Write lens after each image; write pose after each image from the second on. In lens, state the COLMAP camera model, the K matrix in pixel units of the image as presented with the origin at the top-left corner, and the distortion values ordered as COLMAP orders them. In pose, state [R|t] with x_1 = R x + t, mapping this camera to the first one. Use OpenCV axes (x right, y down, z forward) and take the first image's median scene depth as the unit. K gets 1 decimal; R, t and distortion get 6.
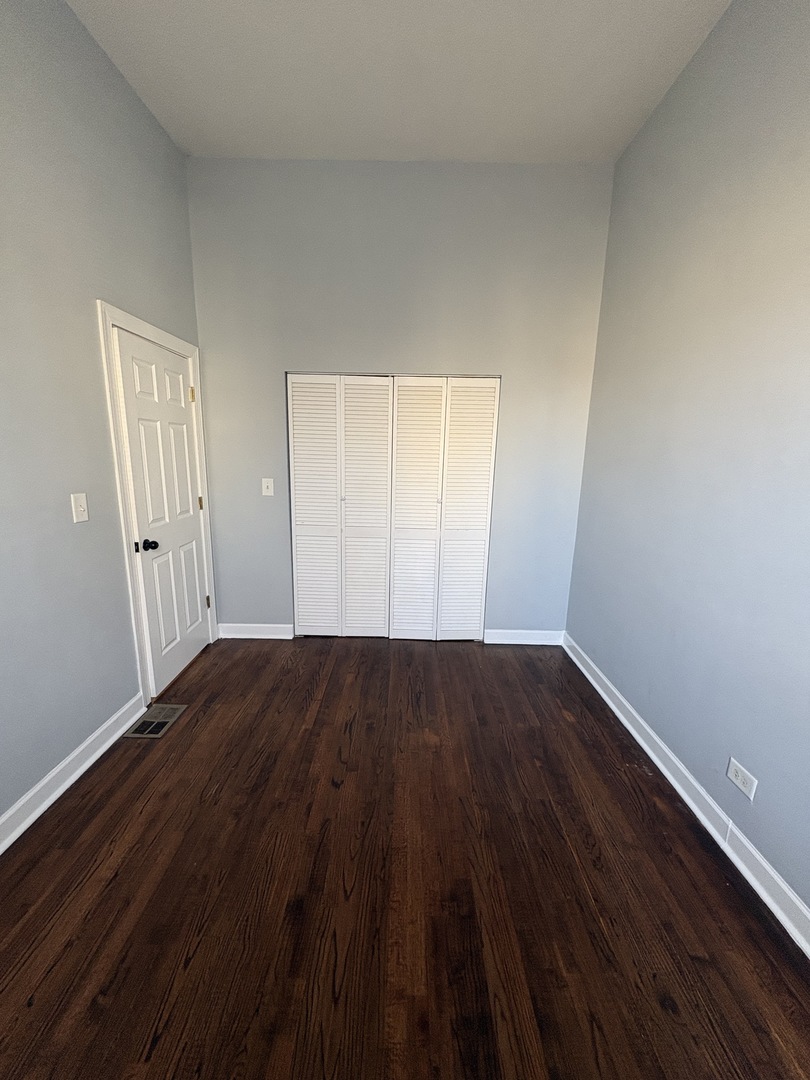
lens RADIAL K [[429.8, 0, 403.4], [0, 429.8, 538.5], [0, 0, 1]] dist [0.002394, 0.000696]
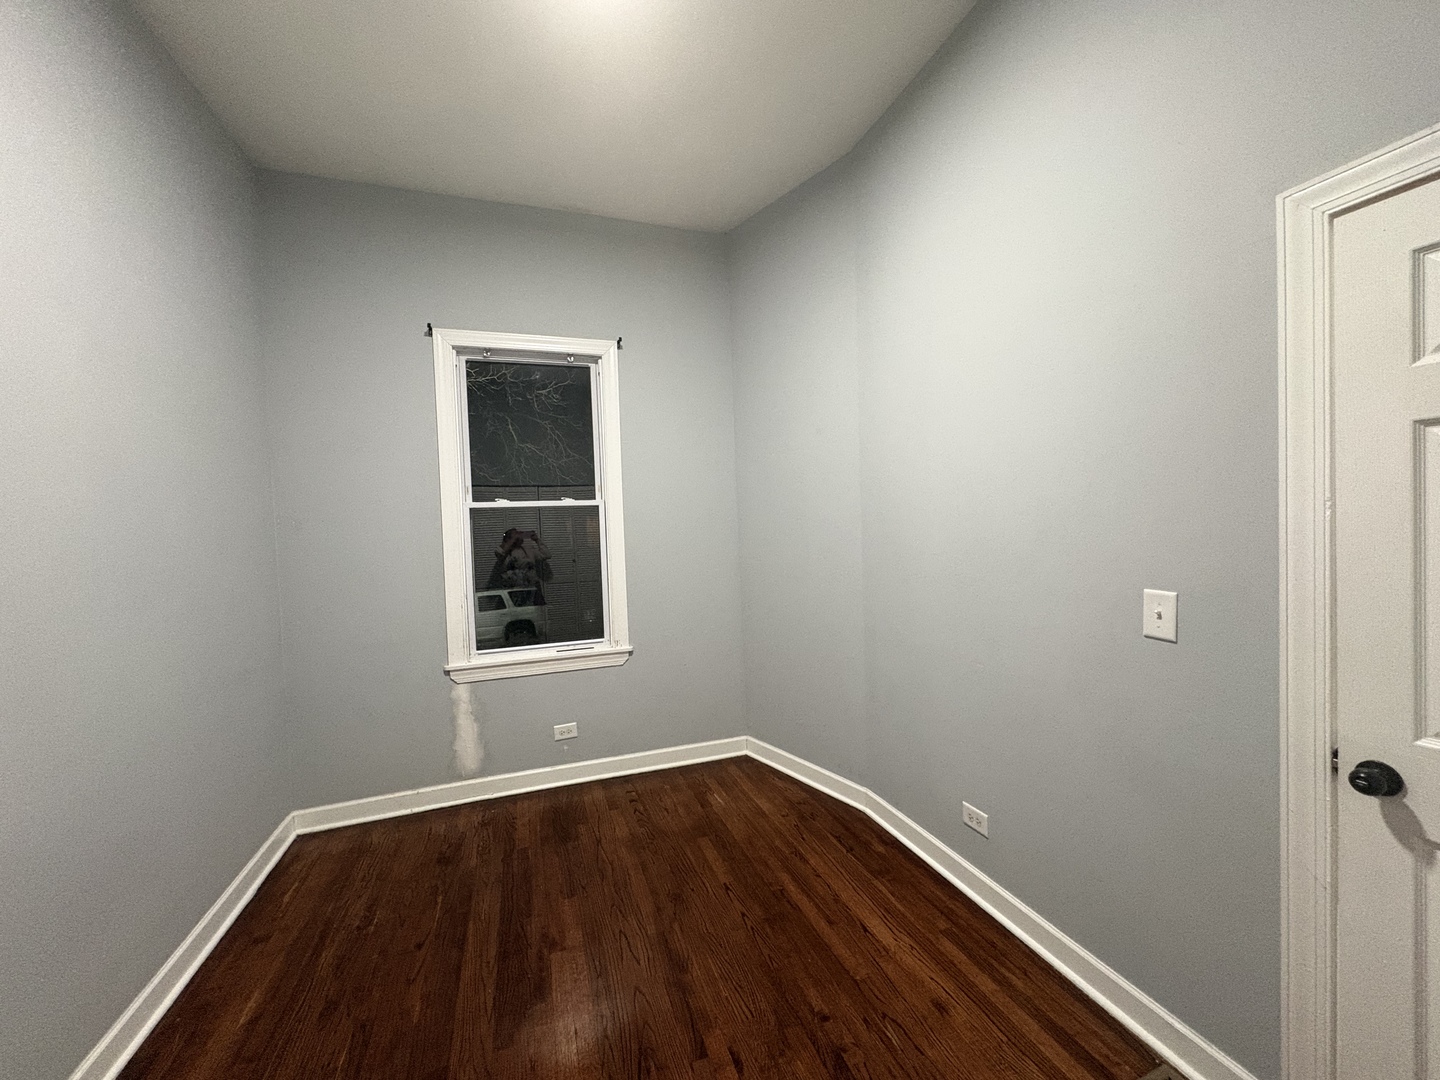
lens RADIAL K [[573.1, 0, 717.7], [0, 573.1, 540.7], [0, 0, 1]] dist [0.002394, 0.000696]
pose [[-0.944095, 0.025672, -0.328672, 0.088963], [-0.047732, 0.975814, 0.213328, -0.393115], [0.326199, 0.217091, -0.920036, 1.929159]]
